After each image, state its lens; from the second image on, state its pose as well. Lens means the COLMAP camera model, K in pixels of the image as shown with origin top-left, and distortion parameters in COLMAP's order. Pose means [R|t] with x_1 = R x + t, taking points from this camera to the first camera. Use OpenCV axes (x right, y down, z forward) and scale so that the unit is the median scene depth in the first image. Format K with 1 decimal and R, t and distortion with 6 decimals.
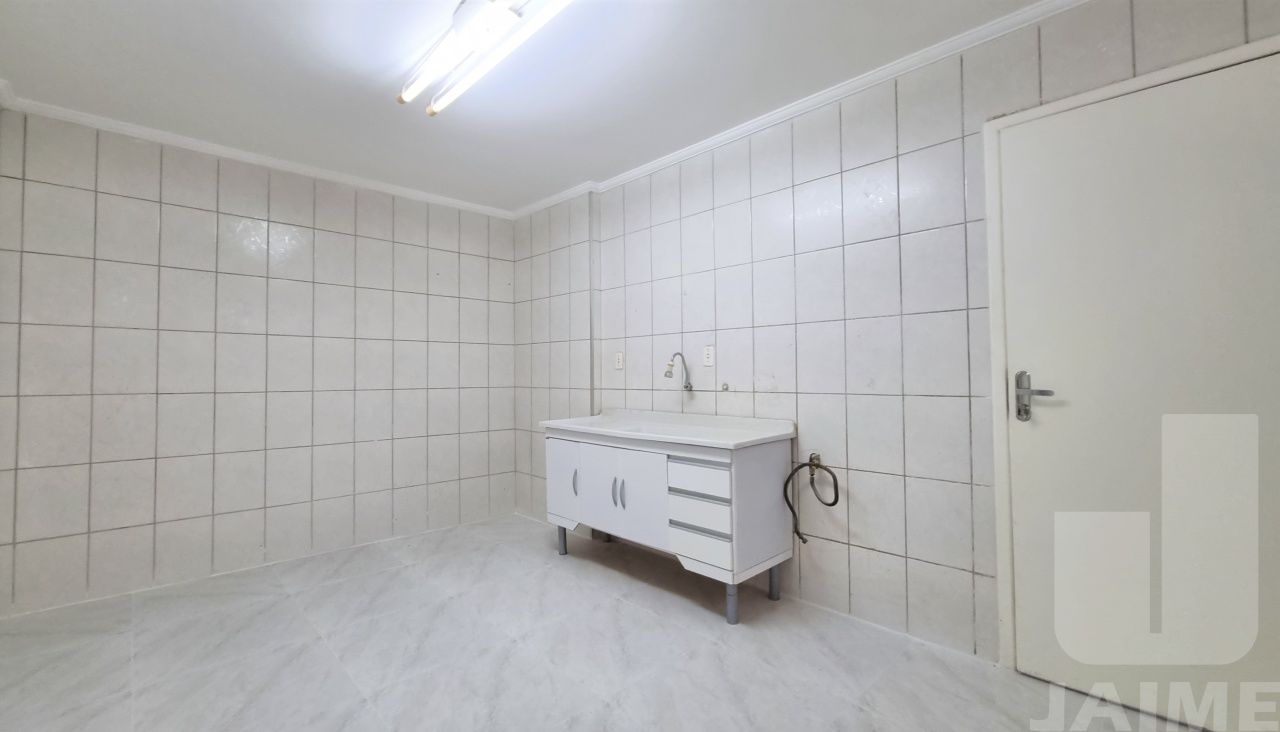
lens RADIAL K [[551.5, 0, 638.4], [0, 551.5, 368.0], [0, 0, 1]] dist [0.004901, -0.000452]
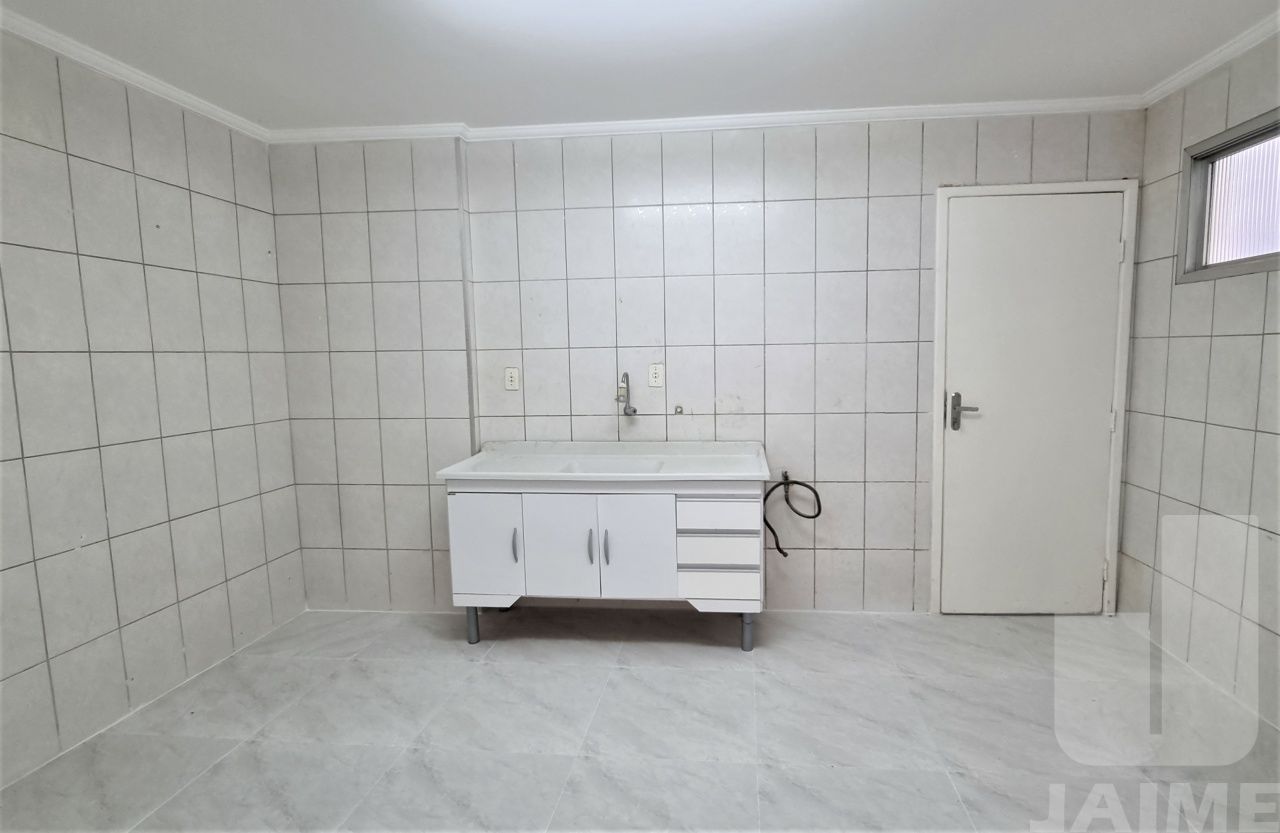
lens RADIAL K [[662.2, 0, 644.2], [0, 662.2, 416.6], [0, 0, 1]] dist [0.002173, 0.002149]
pose [[0.733879, -0.076291, 0.674982, -0.668283], [-0.001204, 0.993525, 0.113604, -0.084145], [-0.679279, -0.084184, 0.729036, 0.258978]]
